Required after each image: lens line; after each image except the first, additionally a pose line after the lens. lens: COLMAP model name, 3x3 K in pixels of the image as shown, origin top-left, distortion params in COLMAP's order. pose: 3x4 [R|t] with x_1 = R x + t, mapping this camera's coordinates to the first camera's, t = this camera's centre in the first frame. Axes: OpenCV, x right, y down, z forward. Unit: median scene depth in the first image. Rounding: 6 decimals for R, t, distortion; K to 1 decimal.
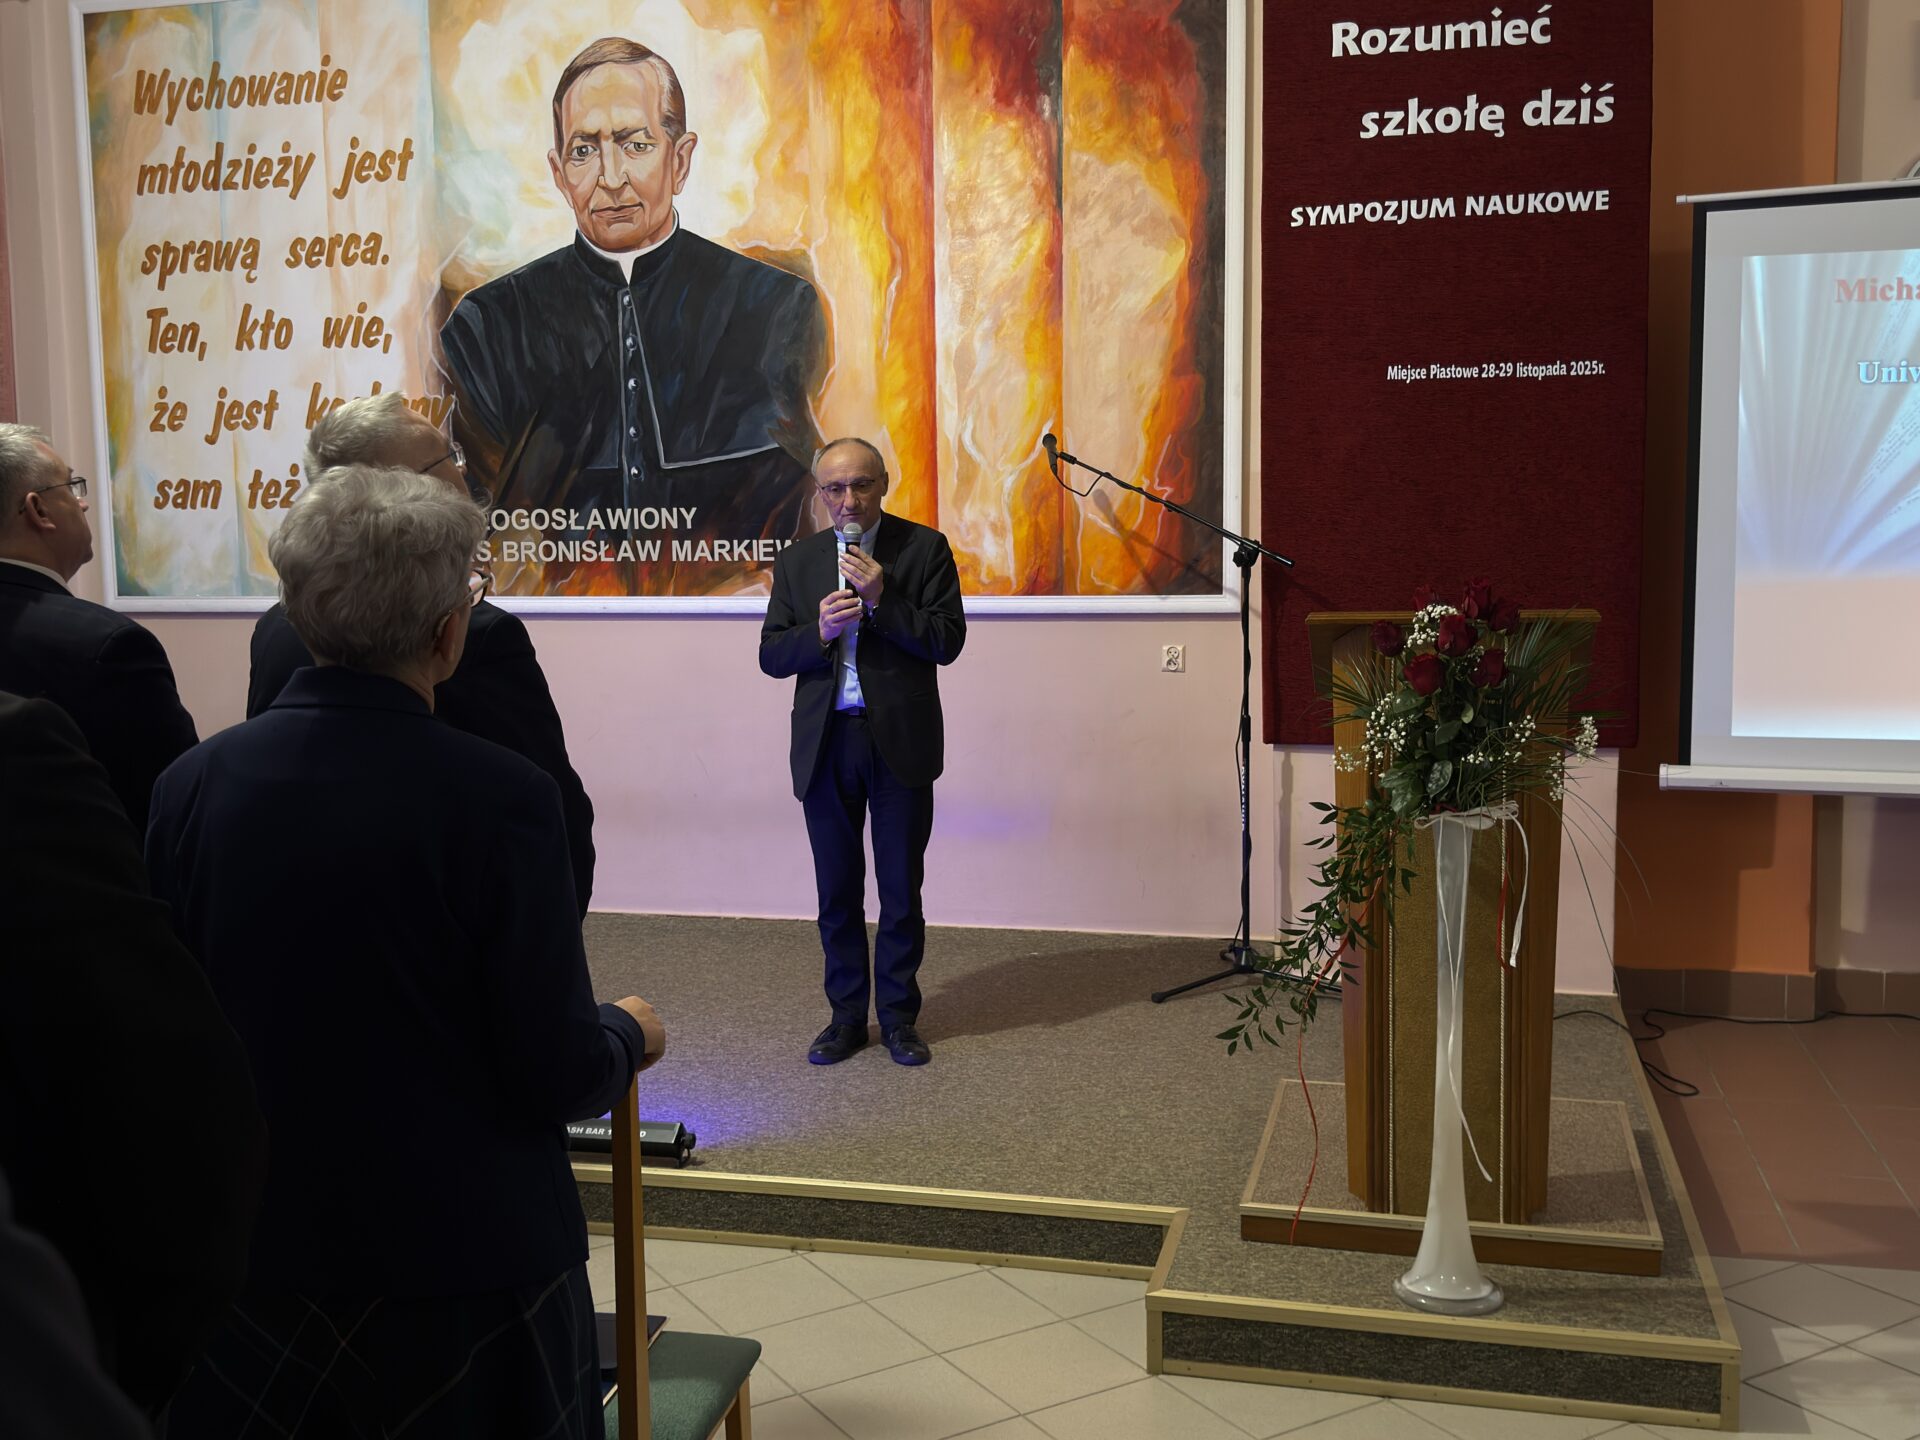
lens RADIAL K [[1882.7, 0, 960.0], [0, 1882.7, 720.0], [0, 0, 1]] dist [0.201172, -0.476690]
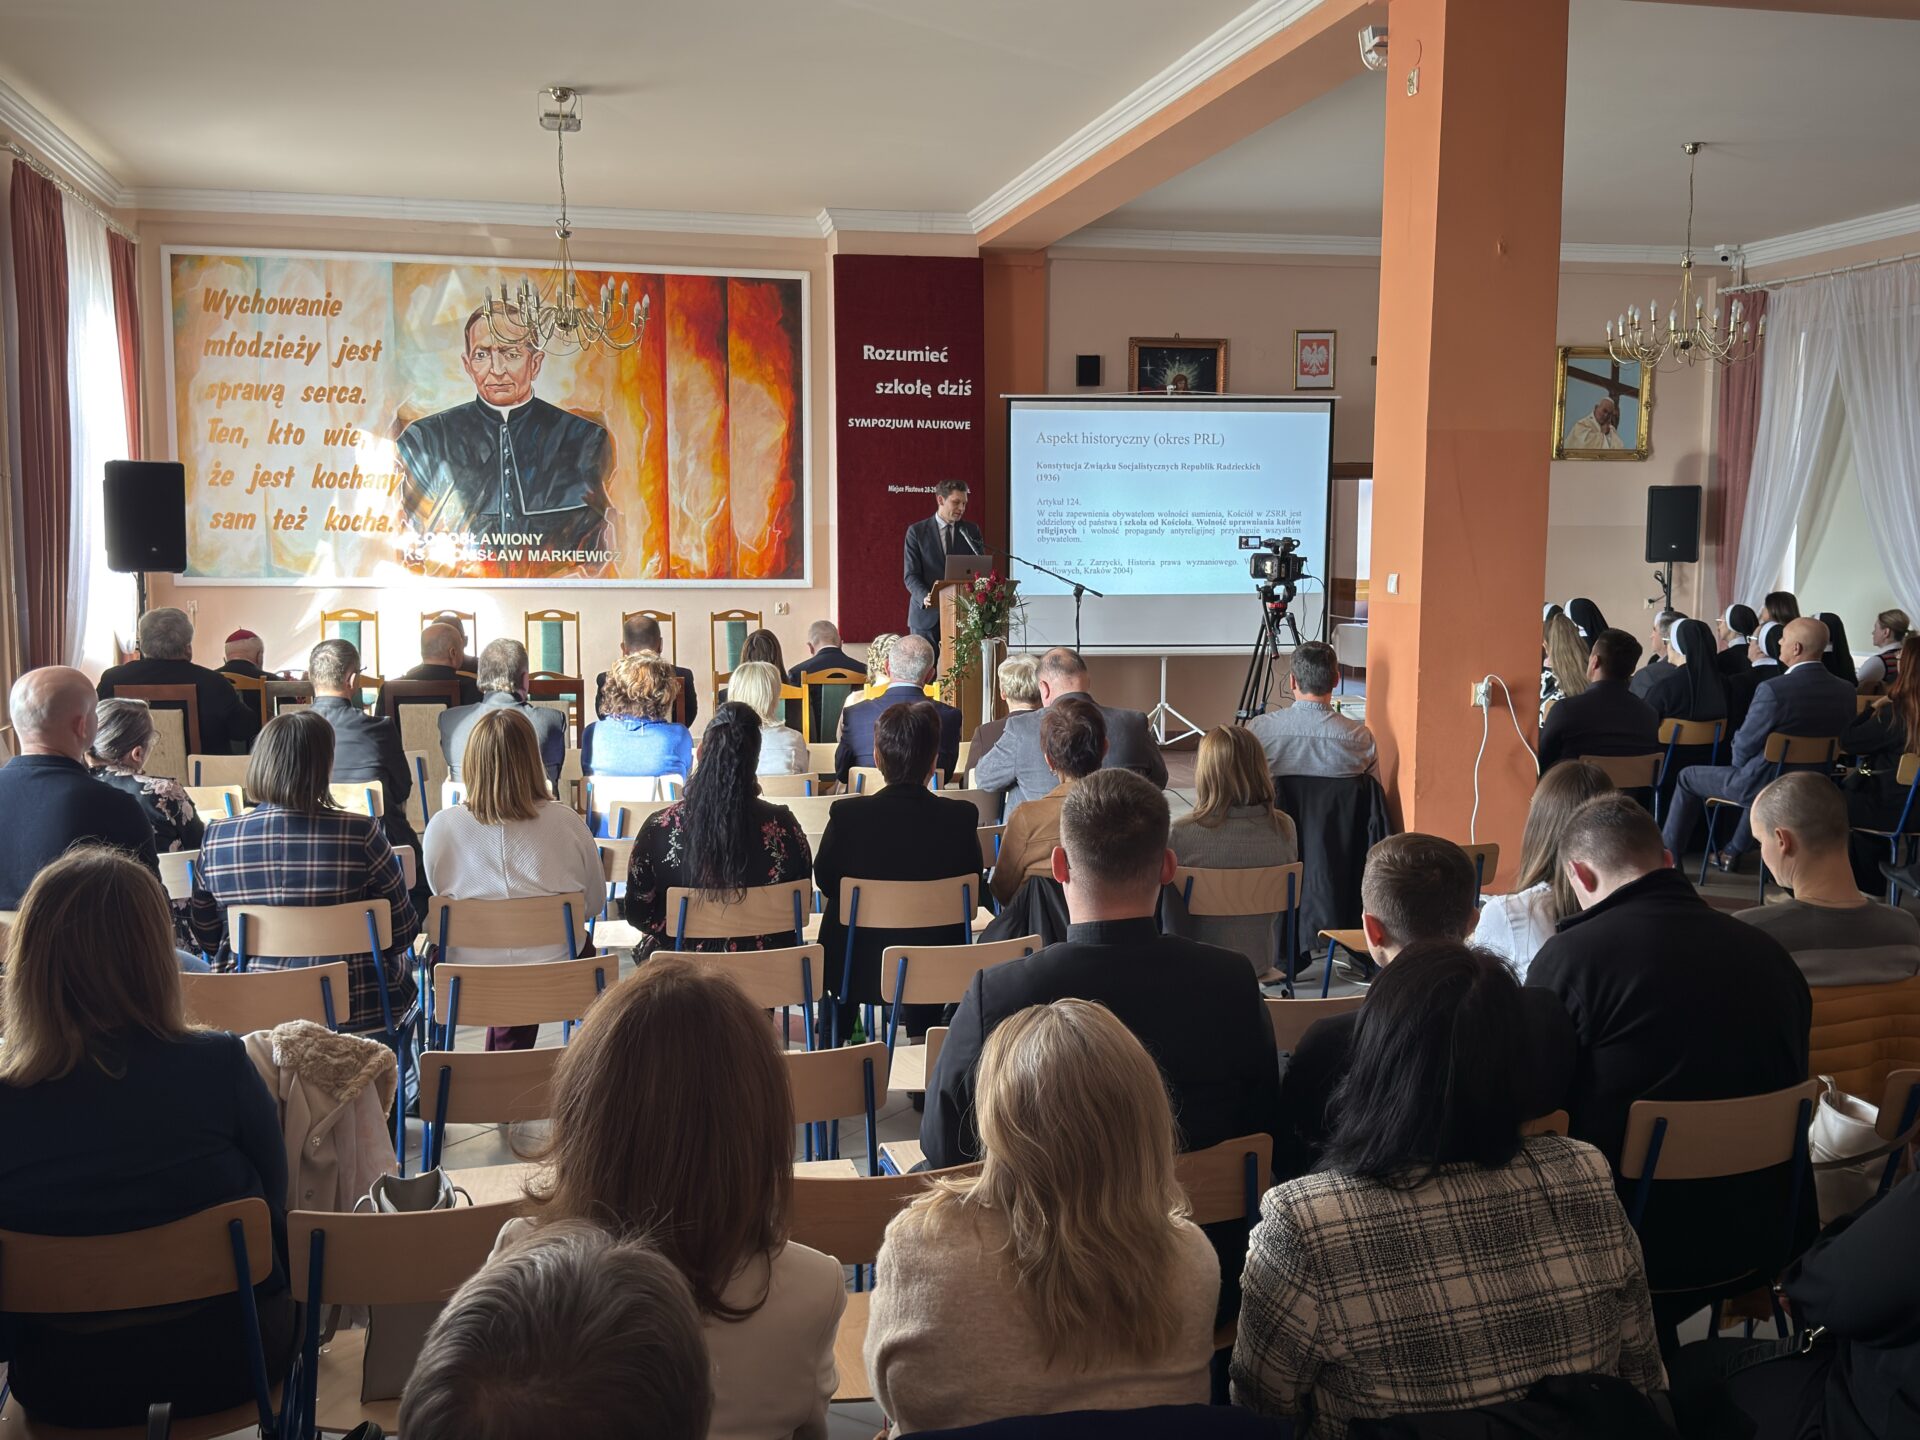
lens RADIAL K [[1882.7, 0, 960.0], [0, 1882.7, 720.0], [0, 0, 1]] dist [0.201172, -0.476690]
pose [[0.896366, -0.025675, 0.442571, -0.692648], [0.028505, 0.999594, 0.000258, 0.104466], [-0.442397, 0.012384, 0.896734, -1.081884]]
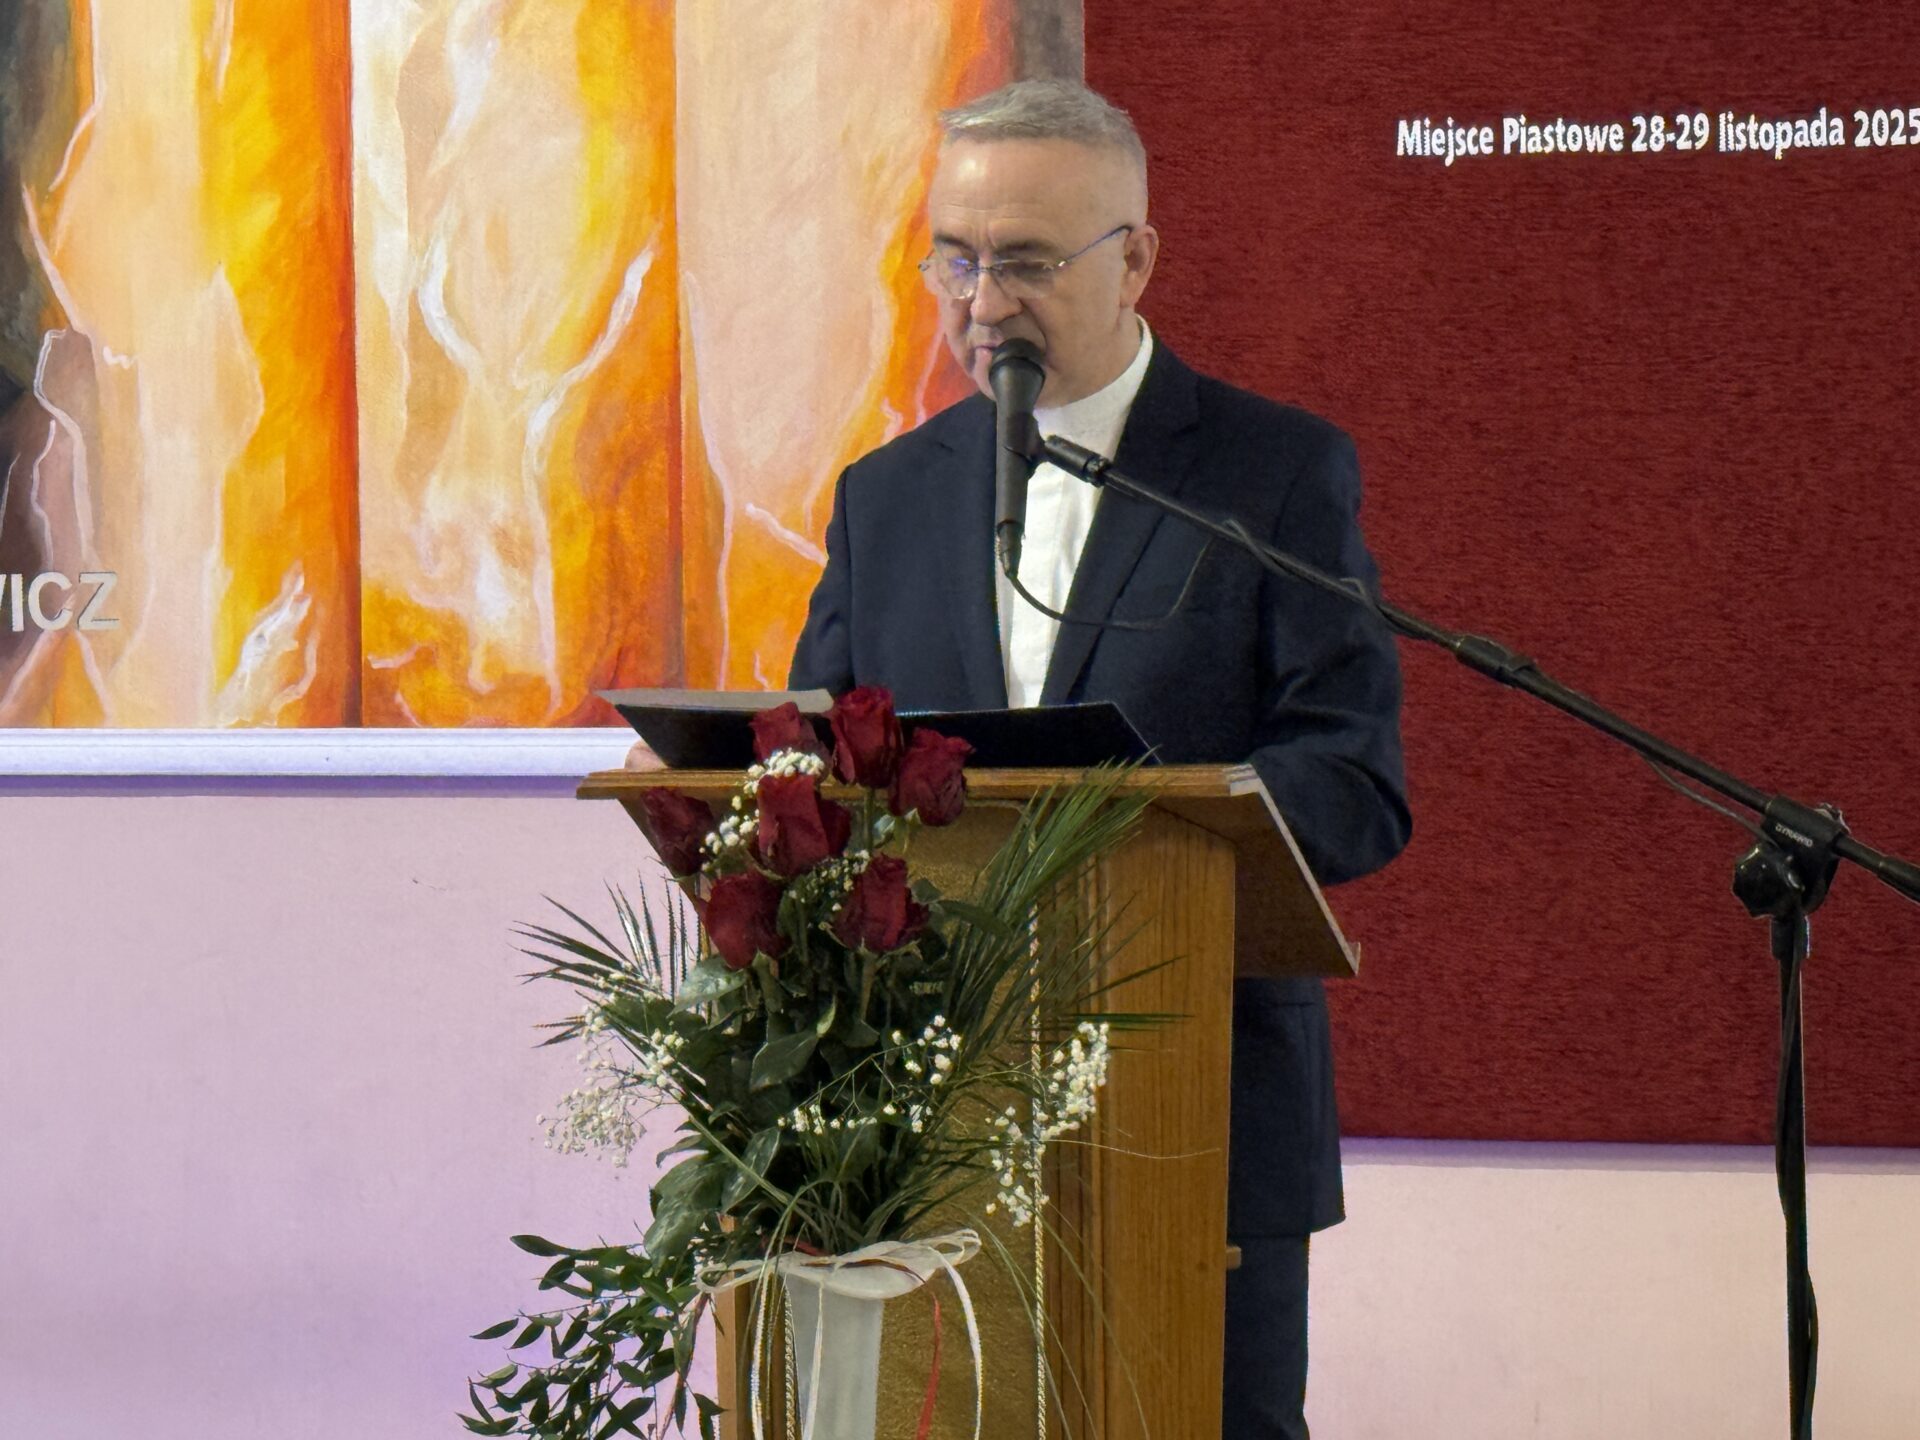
lens RADIAL K [[6016.2, 0, 933.2], [0, 6016.2, 712.4], [0, 0, 1]] dist [0.141645, 0.370696]
pose [[0.995867, 0.001519, -0.090813, 0.215928], [-0.007805, 0.997593, -0.068898, 0.011190], [0.090489, 0.069322, 0.993482, -0.156558]]
